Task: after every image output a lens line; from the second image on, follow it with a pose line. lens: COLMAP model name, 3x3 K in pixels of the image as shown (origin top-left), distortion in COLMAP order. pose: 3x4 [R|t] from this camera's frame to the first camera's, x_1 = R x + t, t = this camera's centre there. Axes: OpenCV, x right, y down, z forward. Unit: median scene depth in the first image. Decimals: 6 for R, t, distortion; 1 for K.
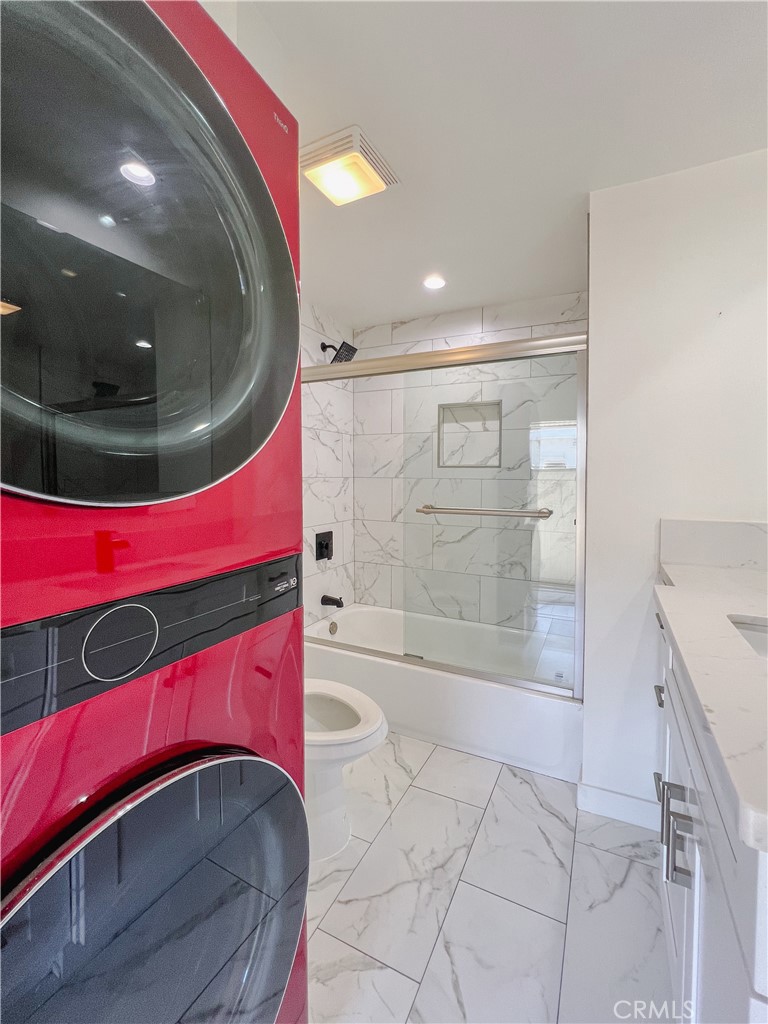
lens RADIAL K [[444.6, 0, 387.3], [0, 444.6, 507.9], [0, 0, 1]] dist [-0.002213, -0.000797]
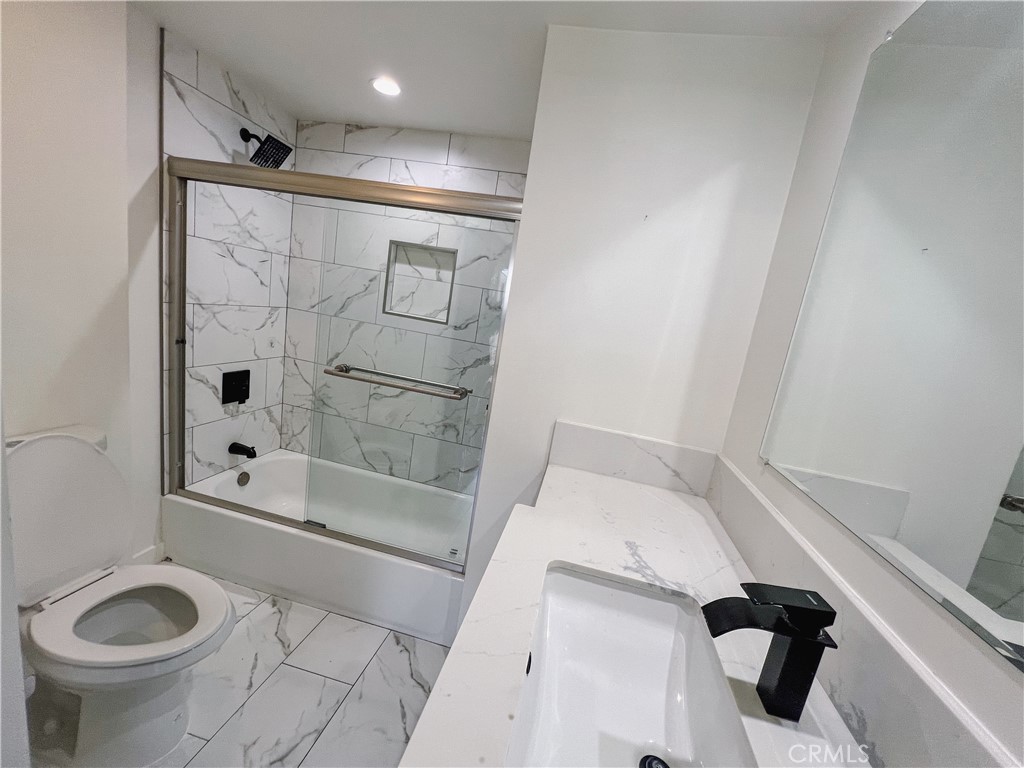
lens RADIAL K [[424.8, 0, 510.4], [0, 424.8, 413.7], [0, 0, 1]] dist [-0.001789, -0.000106]
pose [[0.955724, 0.079294, 0.283380, 0.136427], [-0.134392, 0.974329, 0.180617, -0.083857], [-0.261783, -0.210704, 0.941846, 0.071247]]
